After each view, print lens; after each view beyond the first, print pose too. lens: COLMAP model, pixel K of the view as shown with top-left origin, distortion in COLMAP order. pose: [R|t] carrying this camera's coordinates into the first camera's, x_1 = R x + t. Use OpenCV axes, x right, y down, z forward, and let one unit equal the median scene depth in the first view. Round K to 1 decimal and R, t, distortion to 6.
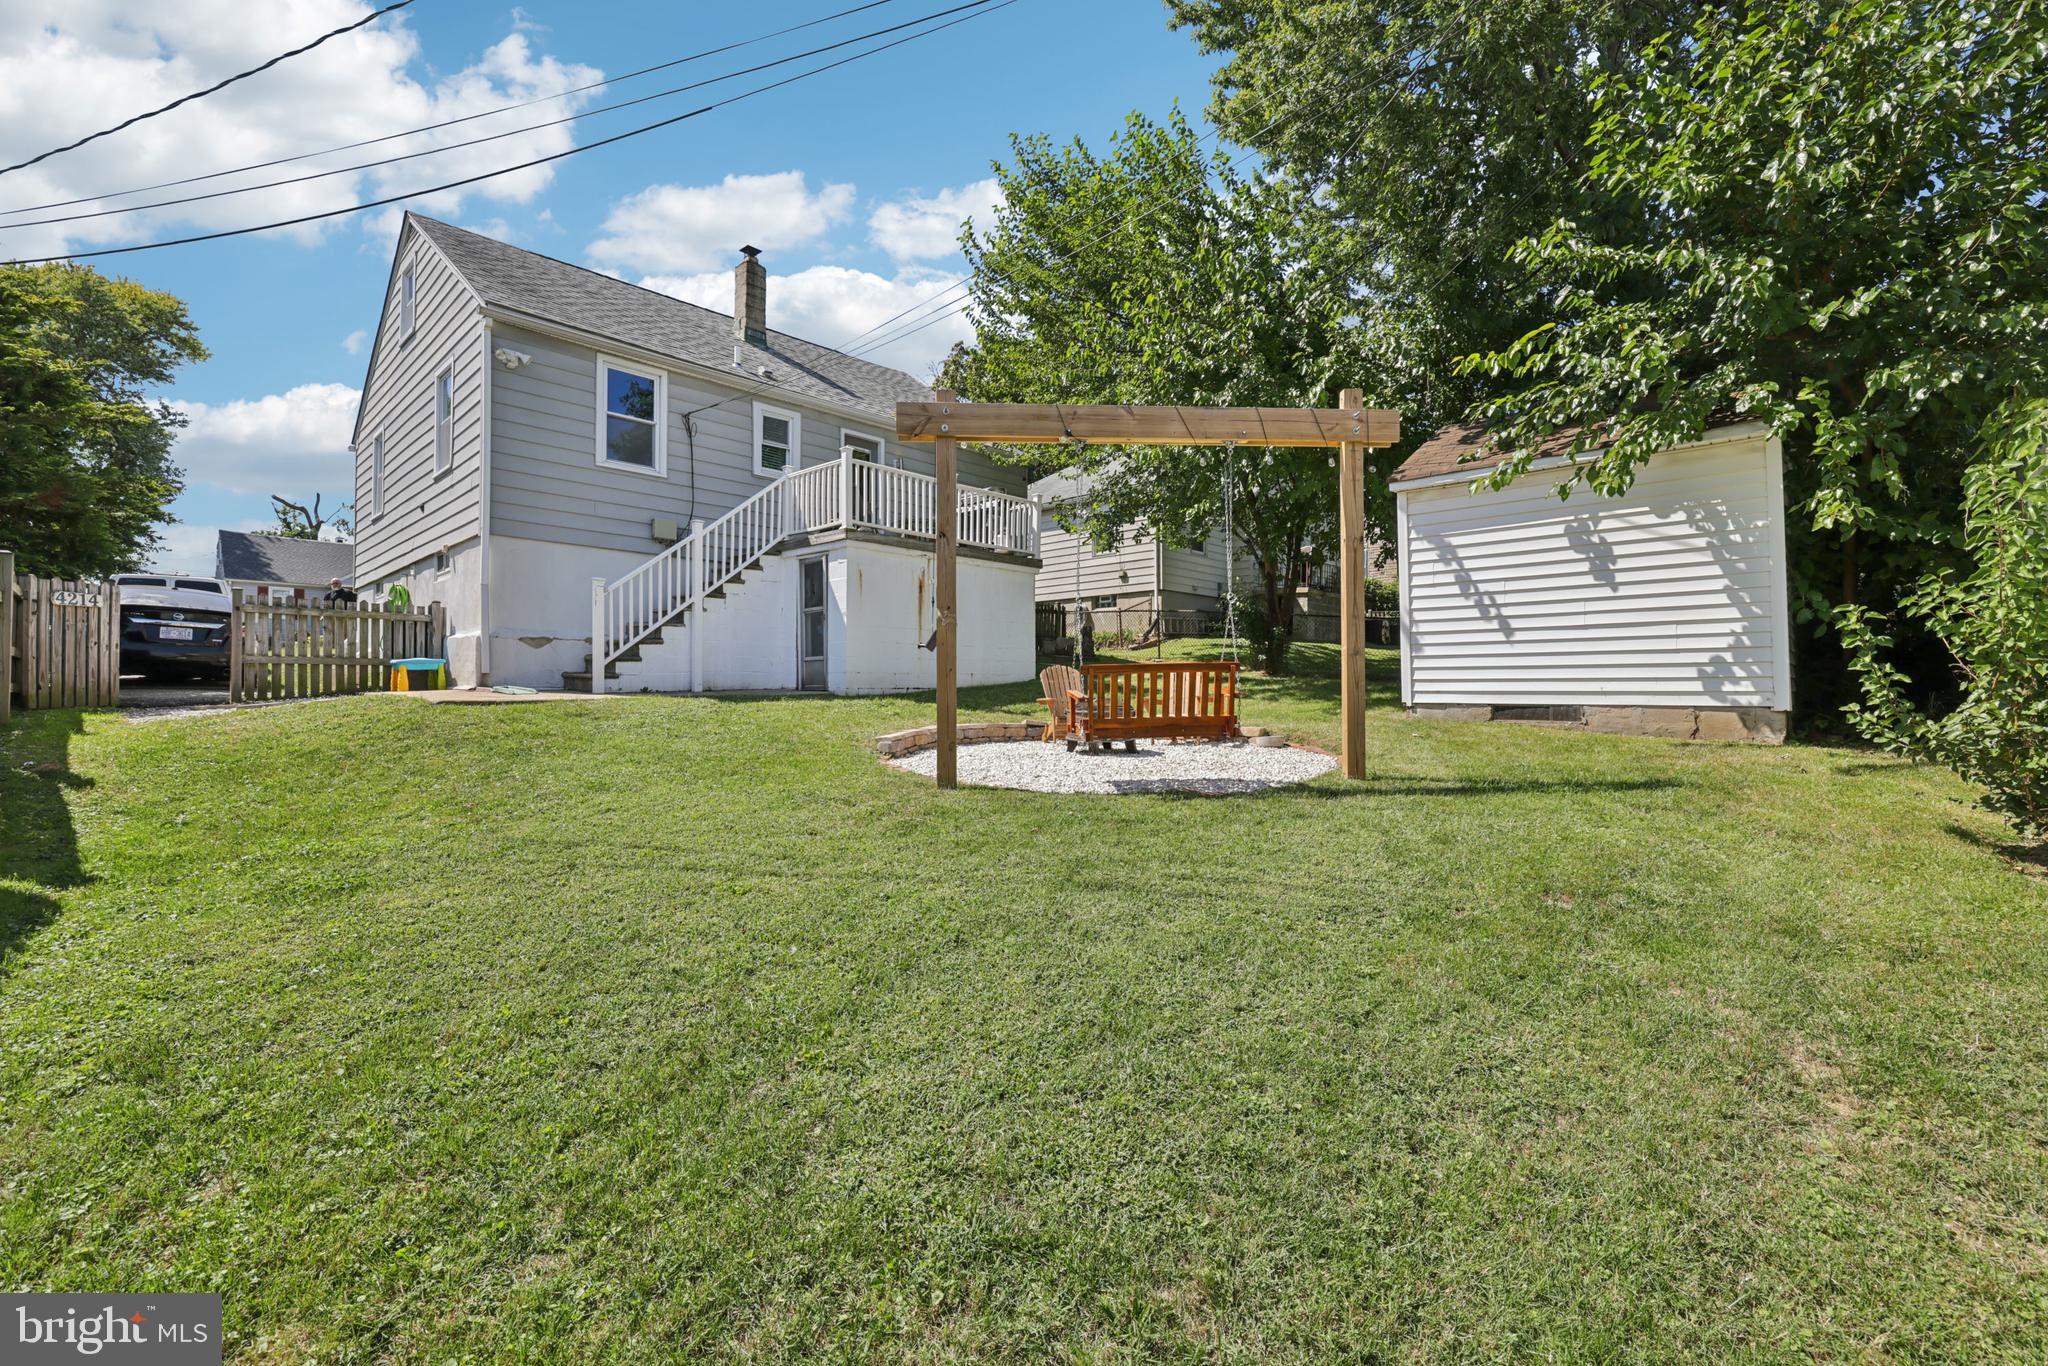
lens RADIAL K [[865.2, 0, 1026.5], [0, 865.2, 682.5], [0, 0, 1]] dist [-0.001561, -0.000008]
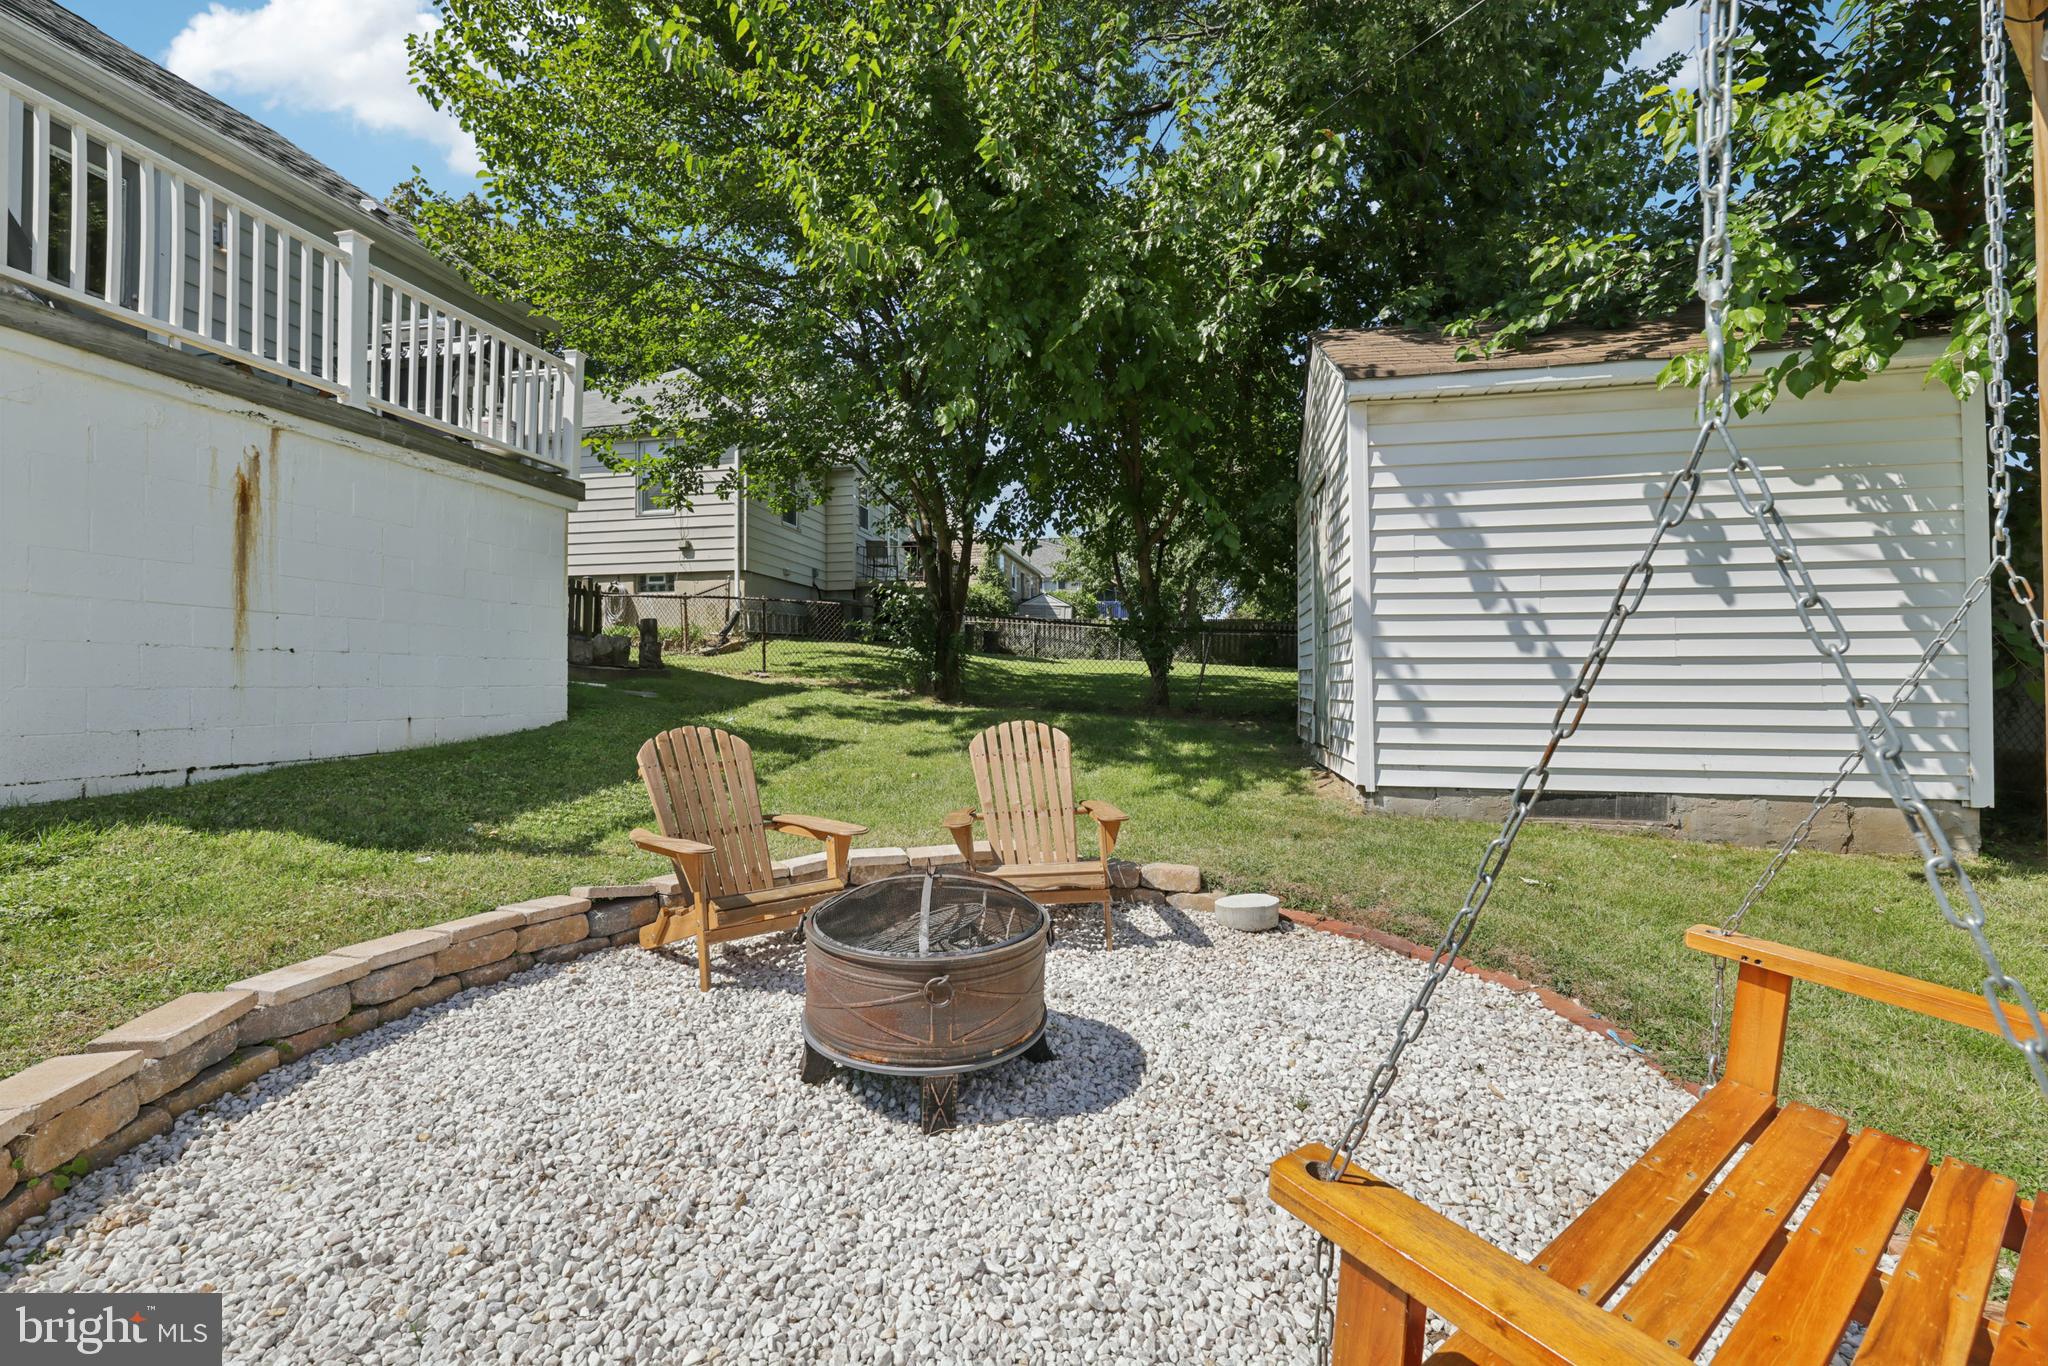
lens RADIAL K [[865.2, 0, 1026.3], [0, 865.2, 678.7], [0, 0, 1]] dist [-0.001561, -0.000008]
pose [[0.856121, 0.007421, 0.516722, -0.027763], [-0.006619, 0.999972, -0.003395, -0.037240], [-0.516733, -0.000513, 0.856146, 0.573138]]
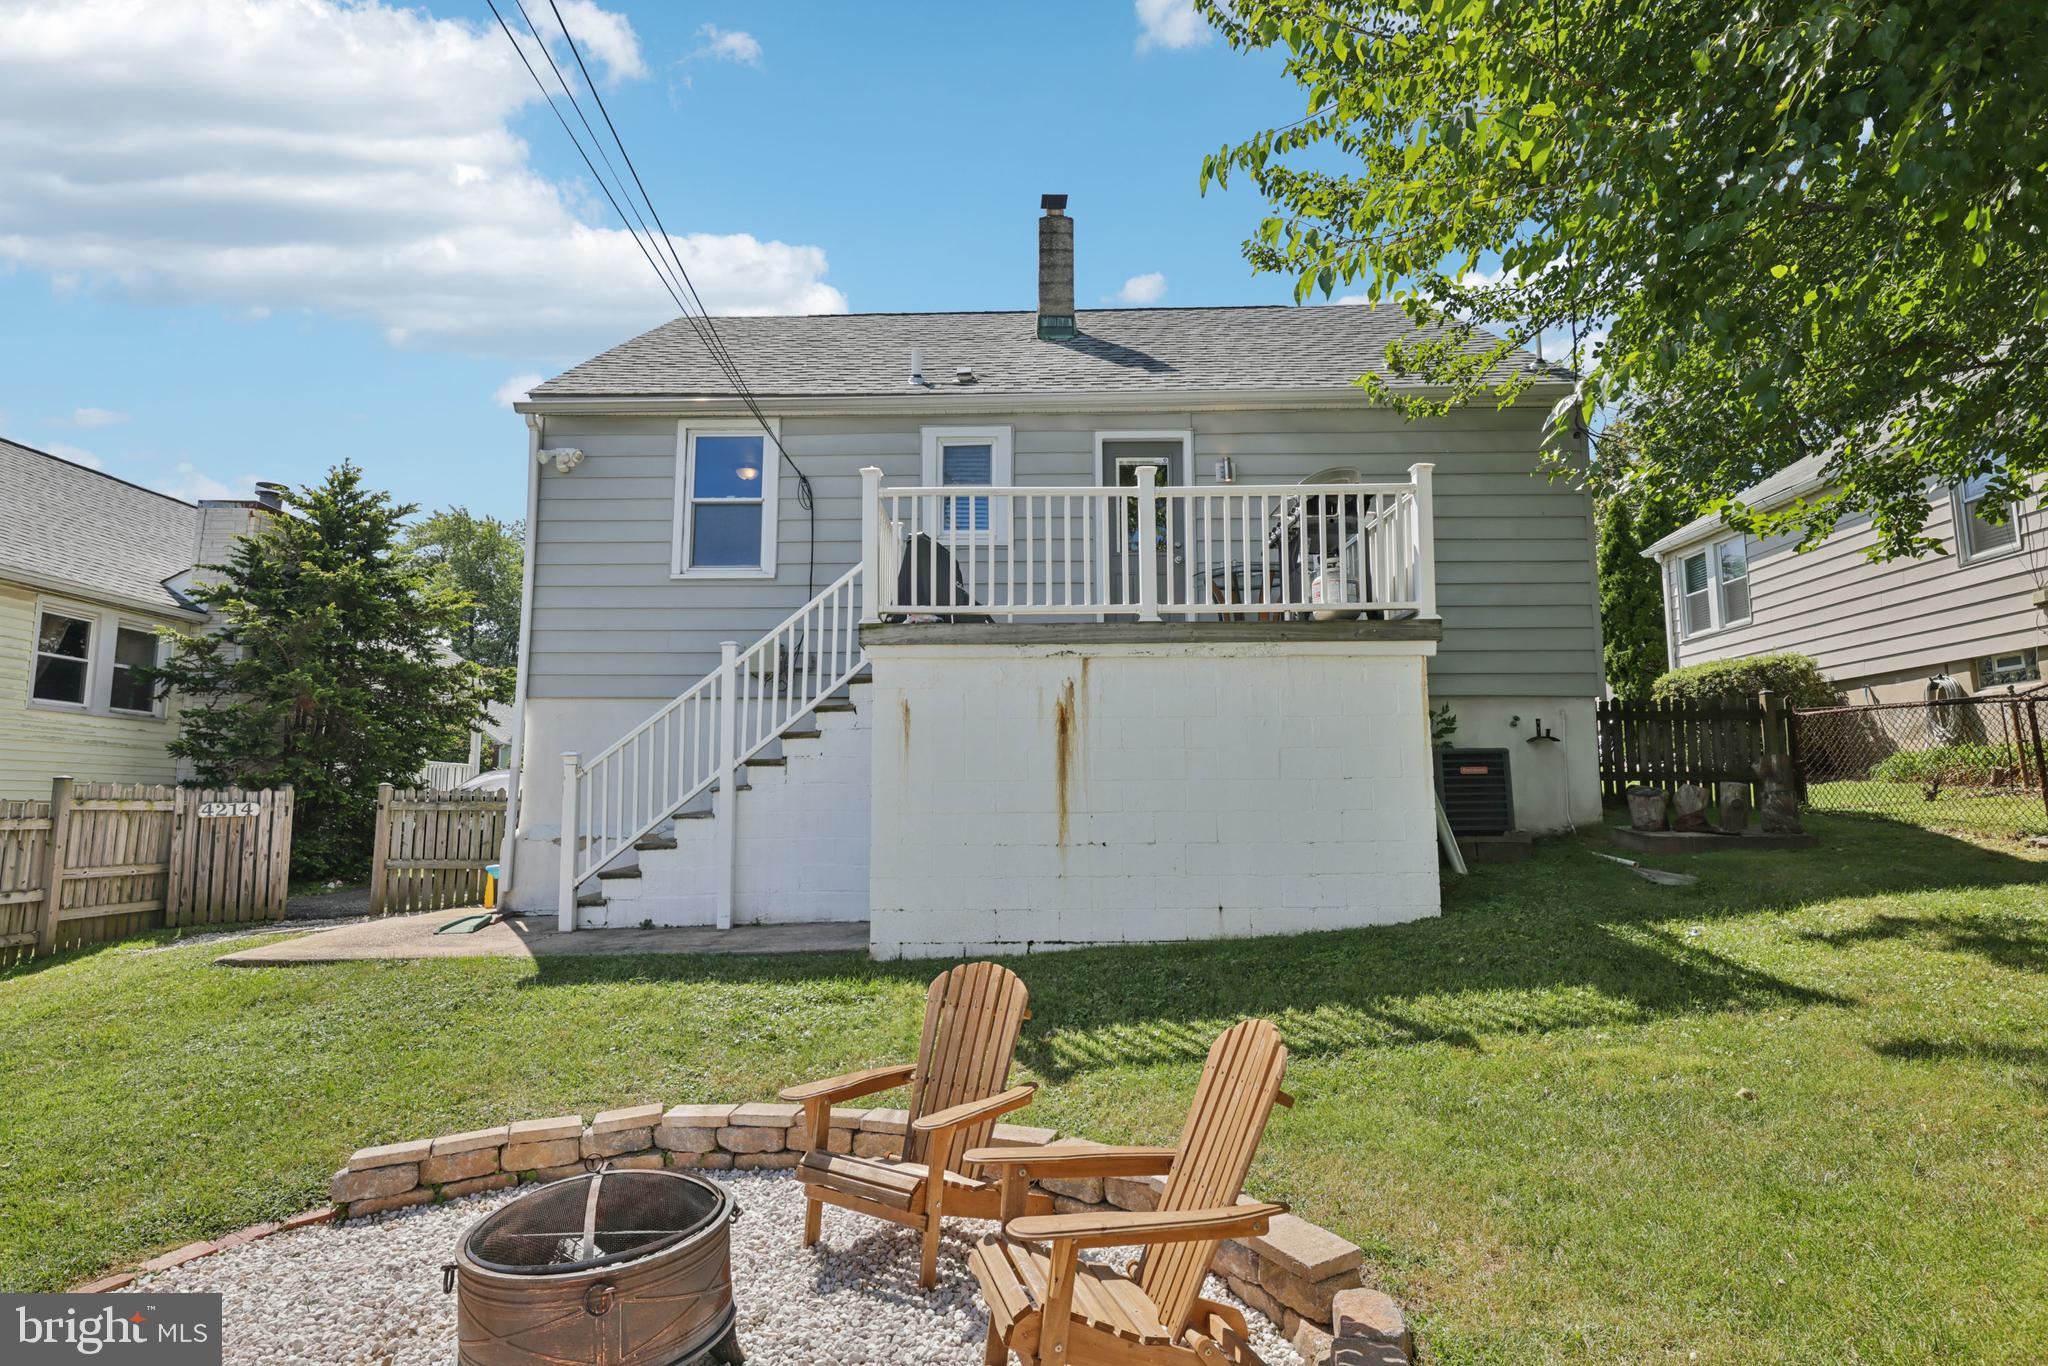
lens RADIAL K [[1098.2, 0, 1013.8], [0, 1098.2, 682.0], [0, 0, 1]] dist [-0.005821, -0.000084]
pose [[0.680213, -0.090705, -0.727381, 0.332504], [0.011265, 0.993491, -0.113355, -0.073663], [0.732928, 0.068912, 0.676807, 0.660245]]
